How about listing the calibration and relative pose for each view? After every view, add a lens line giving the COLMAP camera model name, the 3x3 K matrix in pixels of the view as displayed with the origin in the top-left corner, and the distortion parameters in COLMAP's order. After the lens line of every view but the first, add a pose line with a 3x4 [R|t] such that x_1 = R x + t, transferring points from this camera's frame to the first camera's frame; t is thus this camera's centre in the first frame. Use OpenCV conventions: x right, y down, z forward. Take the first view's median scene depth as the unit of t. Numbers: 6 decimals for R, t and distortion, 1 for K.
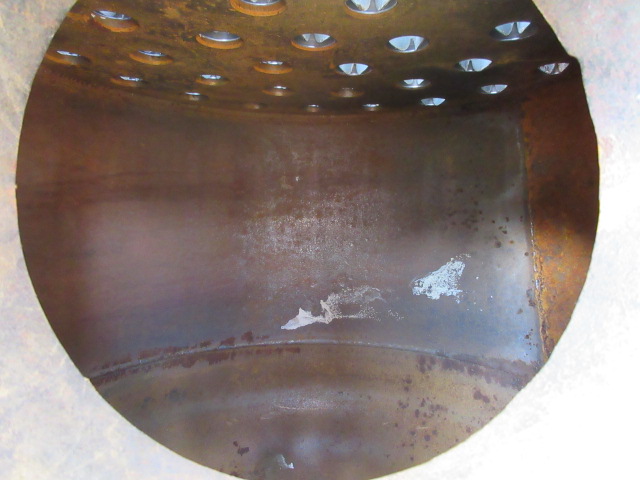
lens RADIAL K [[484.5, 0, 320.0], [0, 484.5, 240.5], [0, 0, 1]] dist [-0.002209, 0.010528]
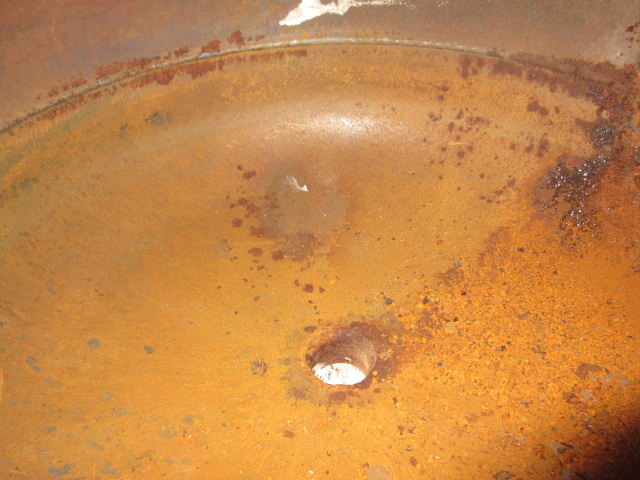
lens RADIAL K [[484.5, 0, 322.0], [0, 484.5, 239.5], [0, 0, 1]] dist [-0.002209, 0.010528]
pose [[0.999241, -0.036446, -0.013764, -0.018022], [0.037482, 0.803002, 0.594797, 0.007237], [-0.010626, -0.594861, 0.803758, 0.215893]]
